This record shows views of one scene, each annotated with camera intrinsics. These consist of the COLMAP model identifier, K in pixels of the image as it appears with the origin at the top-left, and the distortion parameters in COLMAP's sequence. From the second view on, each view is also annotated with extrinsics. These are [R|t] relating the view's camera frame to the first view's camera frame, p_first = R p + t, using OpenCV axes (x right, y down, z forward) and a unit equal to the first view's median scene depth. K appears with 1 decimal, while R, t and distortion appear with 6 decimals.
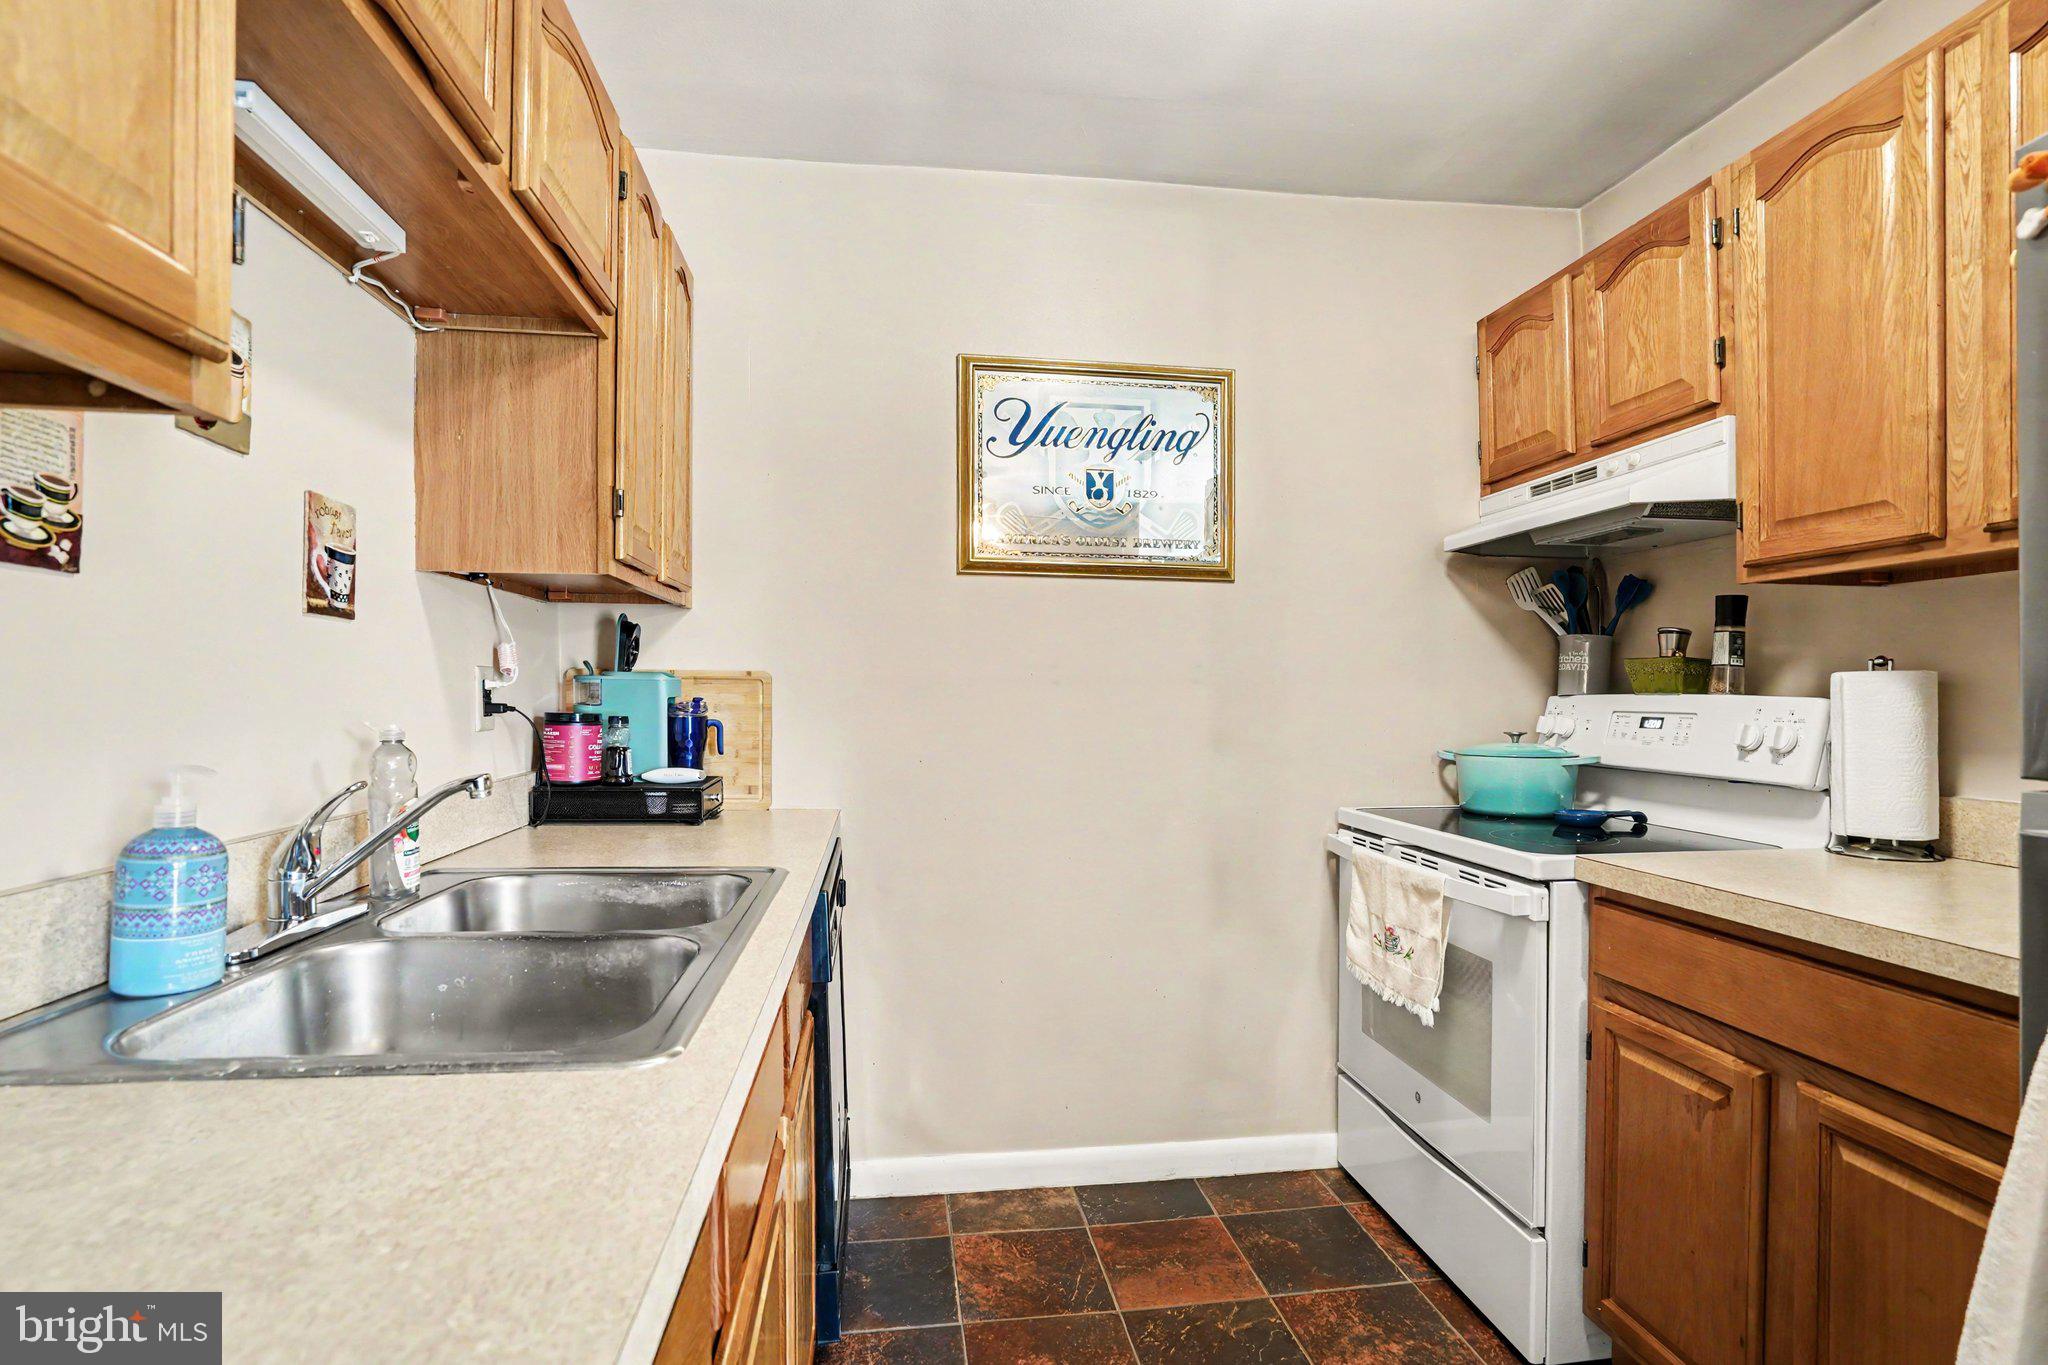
lens RADIAL K [[1013.1, 0, 1030.9], [0, 1013.1, 707.5], [0, 0, 1]] dist [-0.029297, 0.000396]
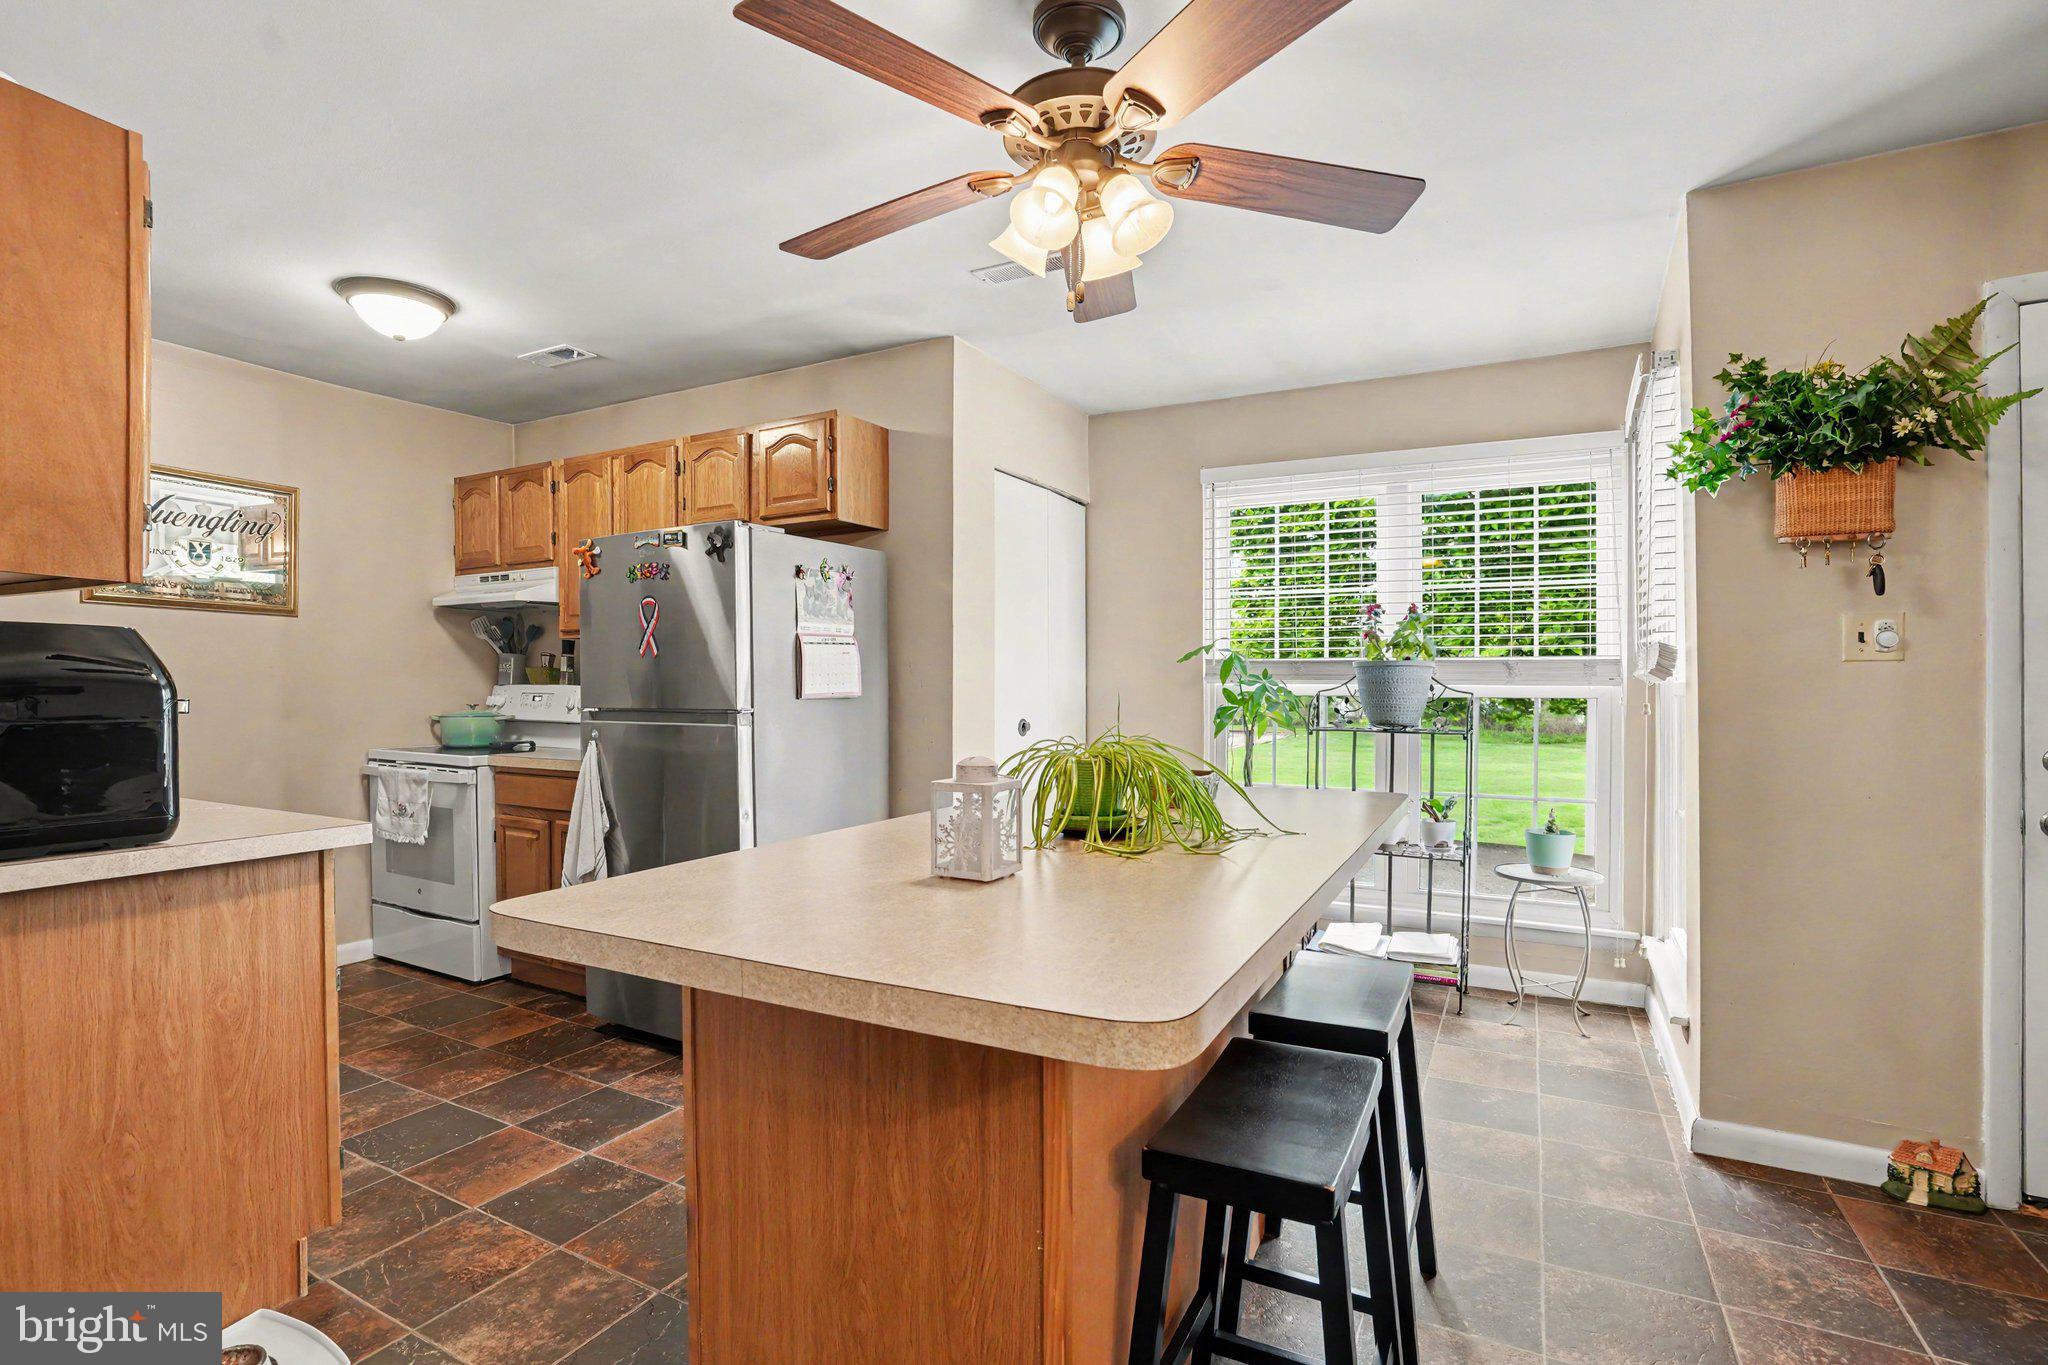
lens RADIAL K [[1013.1, 0, 1030.9], [0, 1013.1, 707.5], [0, 0, 1]] dist [-0.029297, 0.000396]
pose [[0.627689, -0.010735, 0.778390, -0.363565], [0.006279, 0.999942, 0.008728, 0.022177], [-0.778439, -0.000591, 0.627720, -1.101148]]
